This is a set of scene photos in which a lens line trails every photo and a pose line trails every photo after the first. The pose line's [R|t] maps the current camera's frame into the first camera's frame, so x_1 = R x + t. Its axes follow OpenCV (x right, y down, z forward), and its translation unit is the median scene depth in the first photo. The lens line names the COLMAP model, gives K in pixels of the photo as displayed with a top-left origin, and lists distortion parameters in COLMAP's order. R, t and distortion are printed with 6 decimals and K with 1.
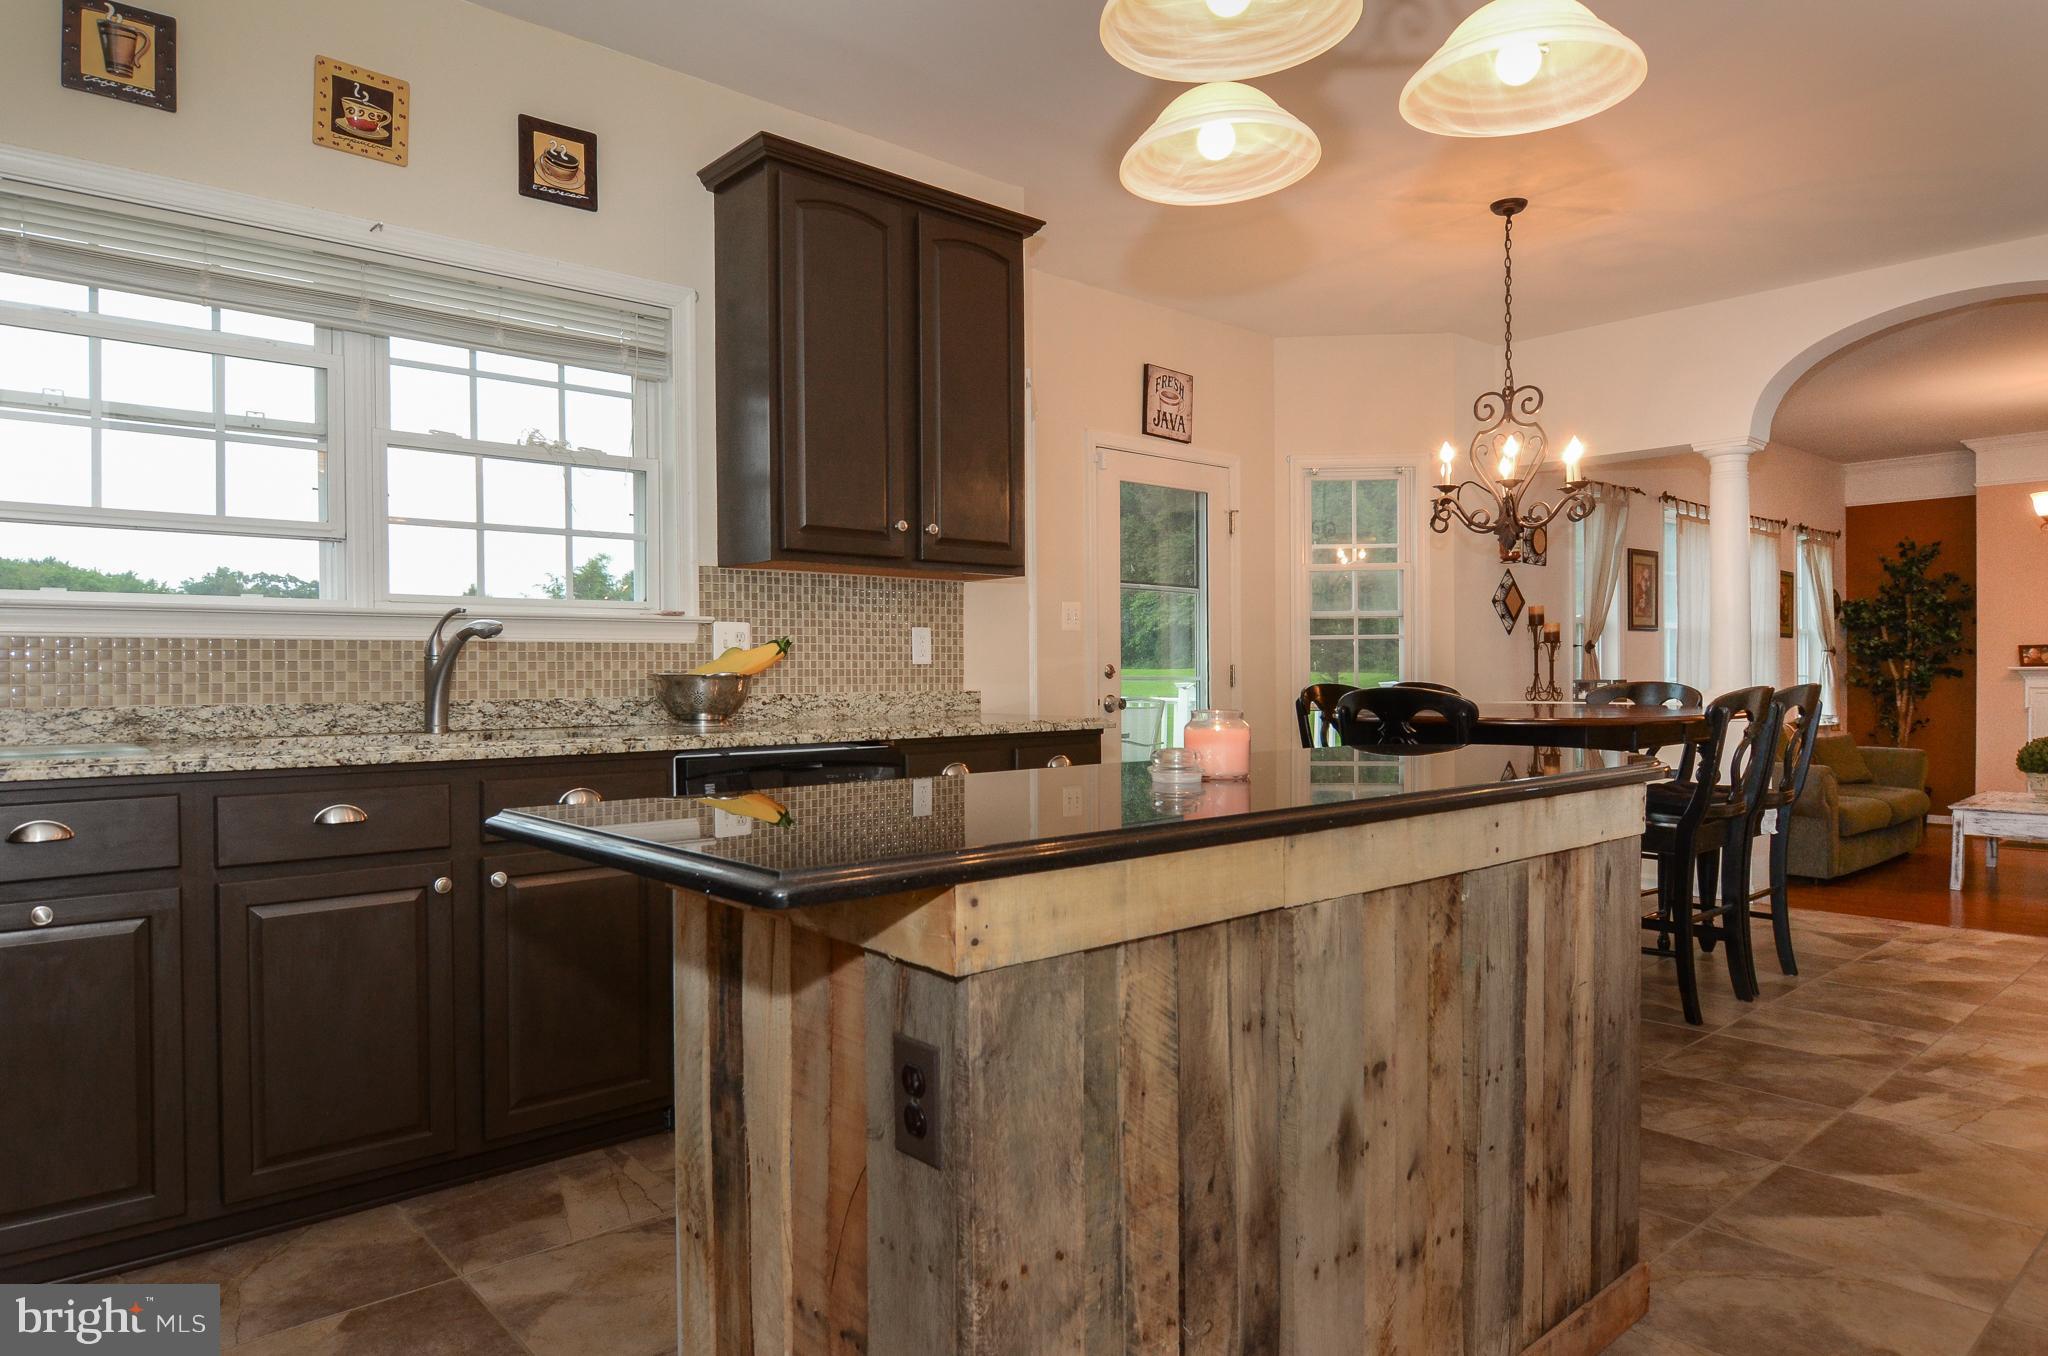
lens RADIAL K [[1256.9, 0, 1012.4], [0, 1256.9, 686.1], [0, 0, 1]] dist [0.001413, -0.012659]
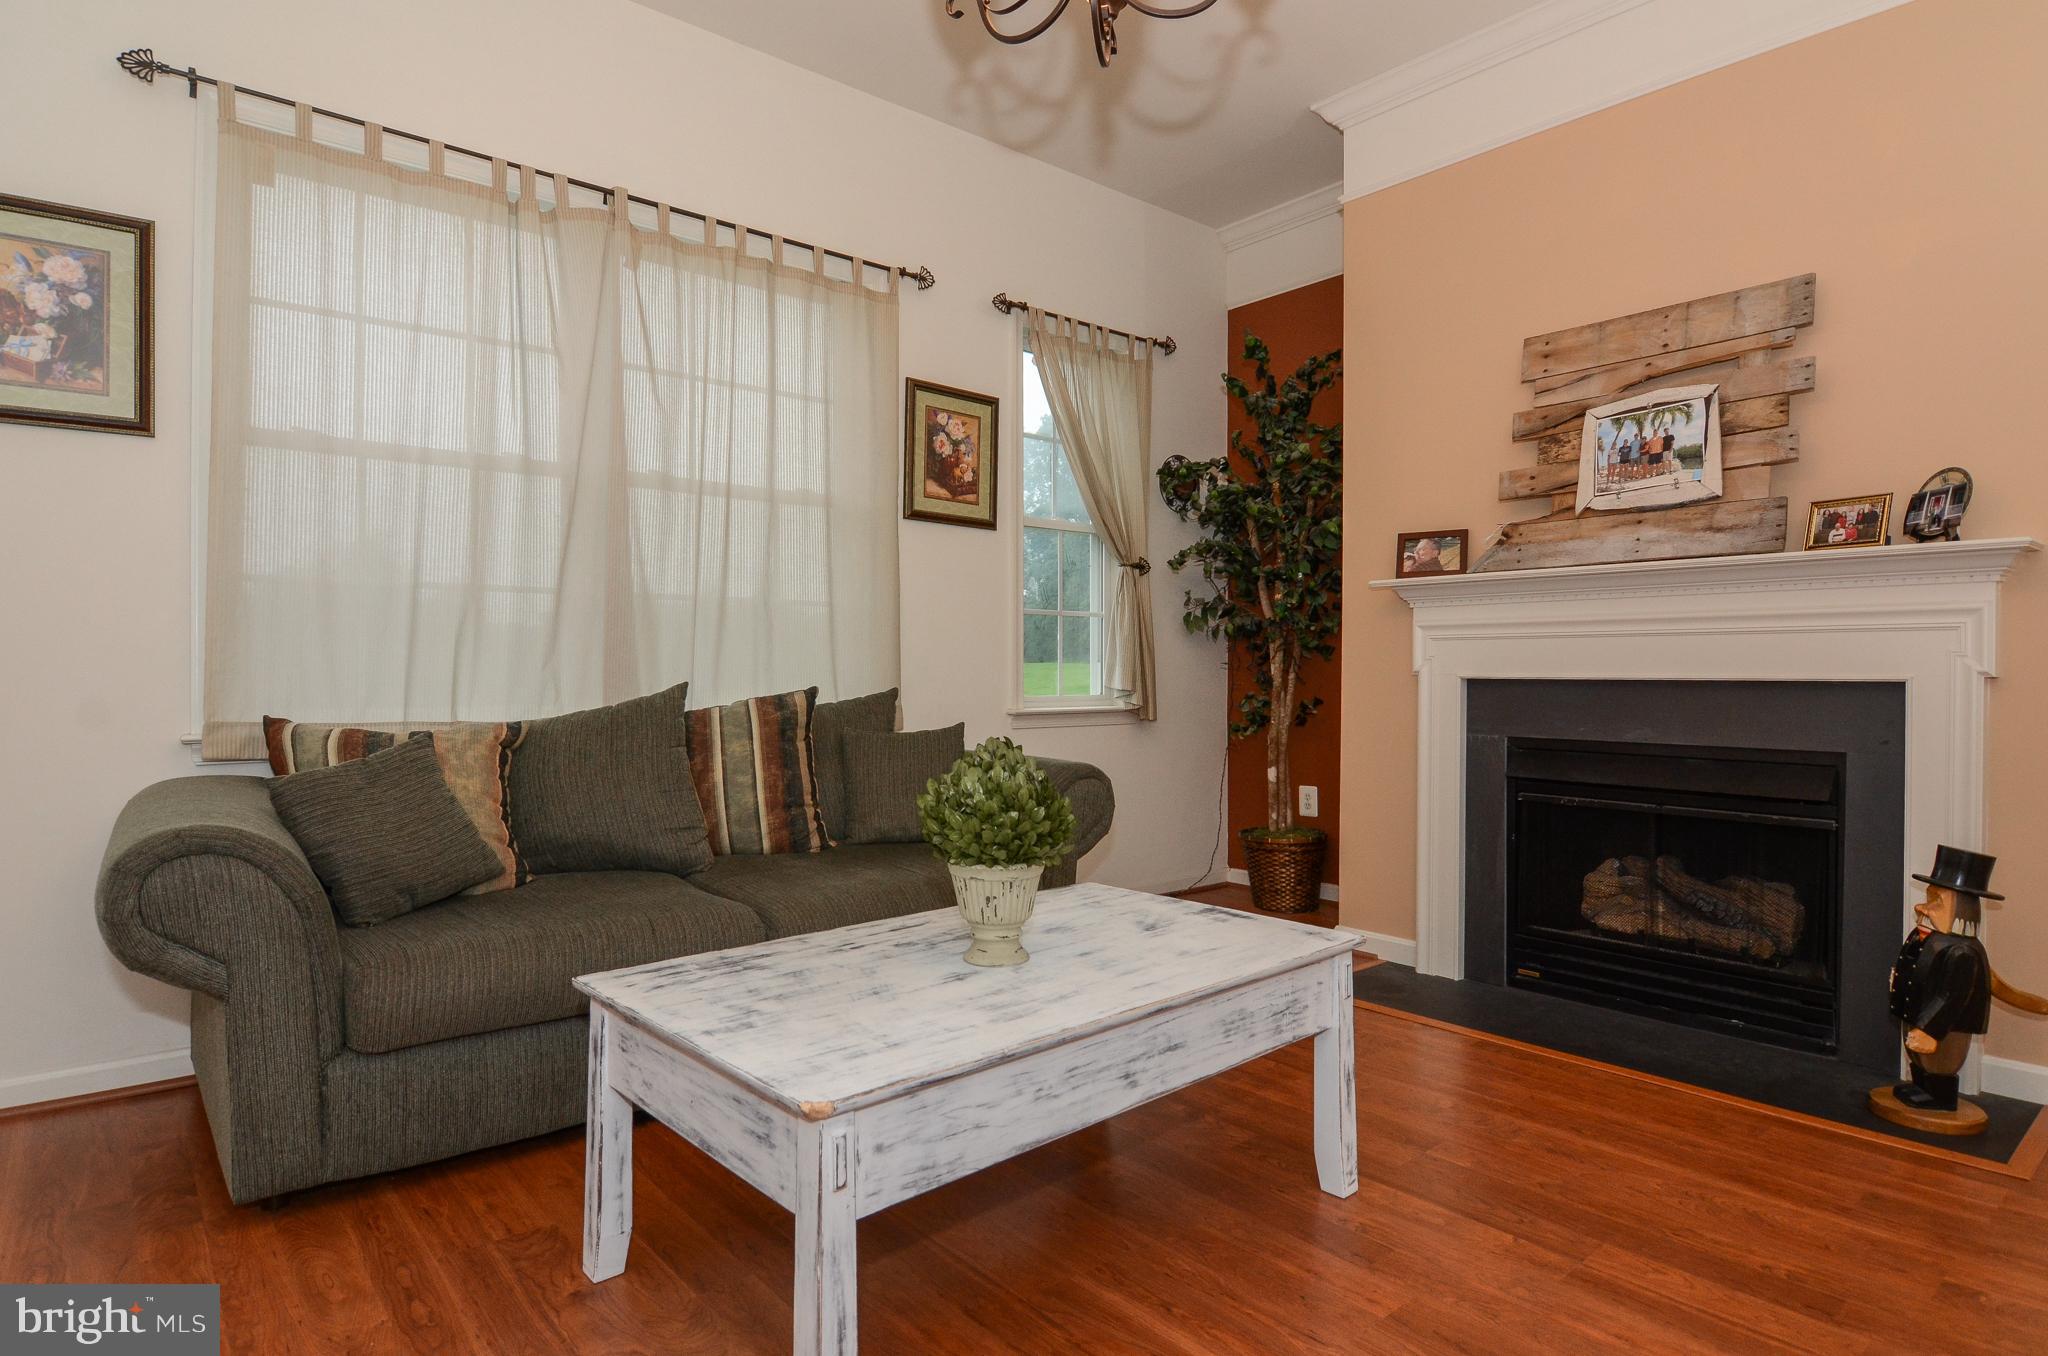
lens RADIAL K [[1096.4, 0, 1020.1], [0, 1096.4, 682.8], [0, 0, 1]] dist [-0.003475, -0.009854]
pose [[0.999450, 0.011107, -0.031235, 0.635854], [-0.011107, 0.999938, 0.000153, 0.021156], [0.031235, 0.000194, 0.999512, 0.561021]]
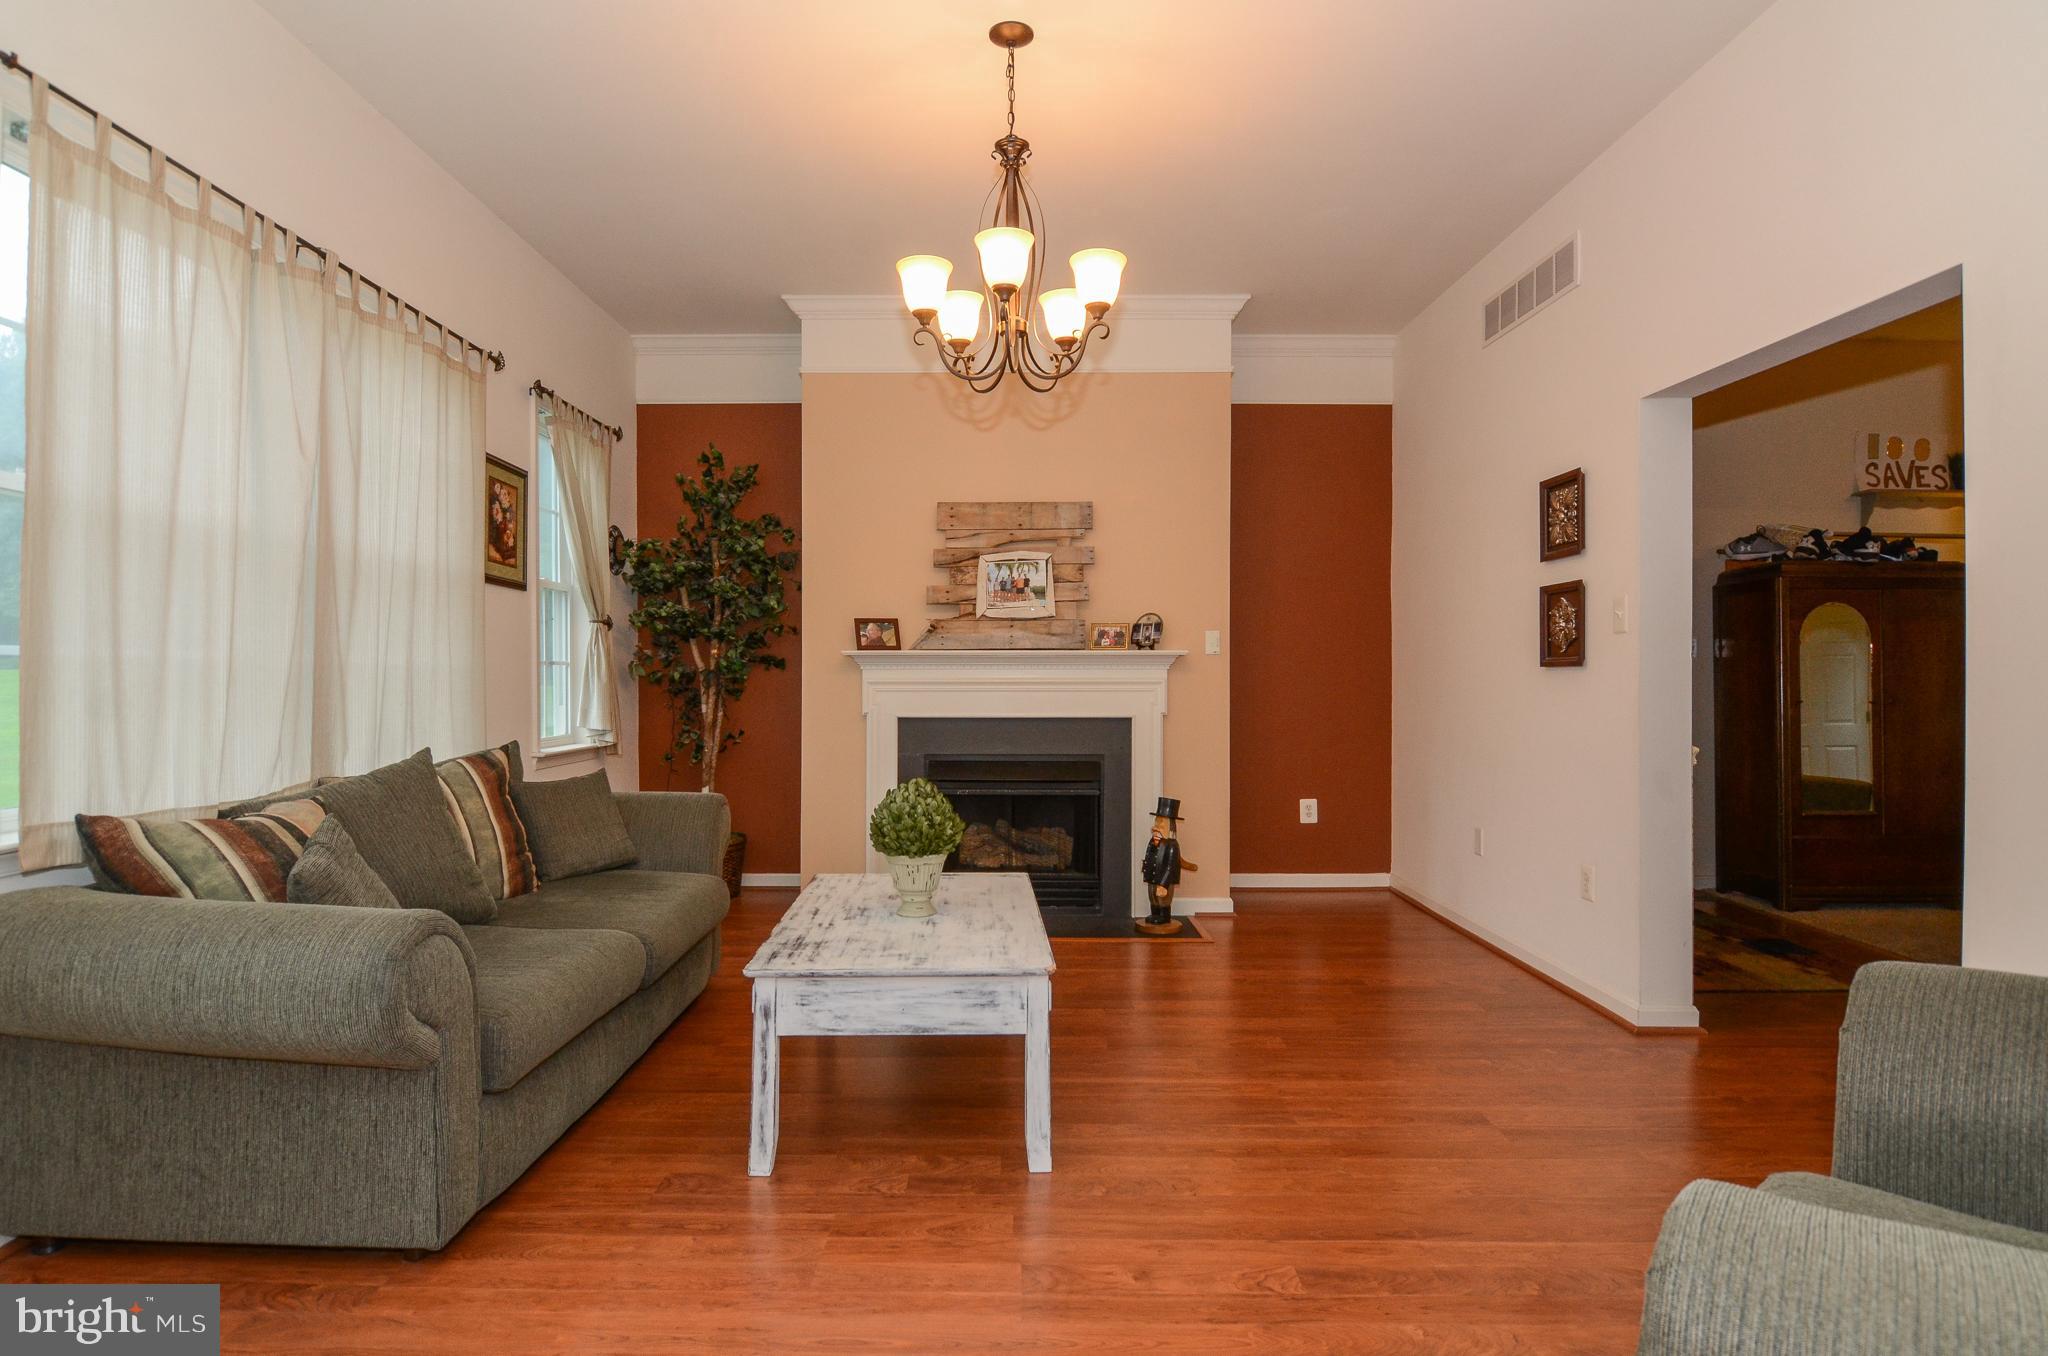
lens RADIAL K [[1096.4, 0, 991.9], [0, 1096.4, 685.7], [0, 0, 1]] dist [-0.003475, -0.009854]
pose [[0.676920, 0.002267, 0.736053, 0.402350], [0.002071, 0.999985, -0.004985, 0.005361], [-0.736053, 0.004899, 0.676906, 0.522191]]
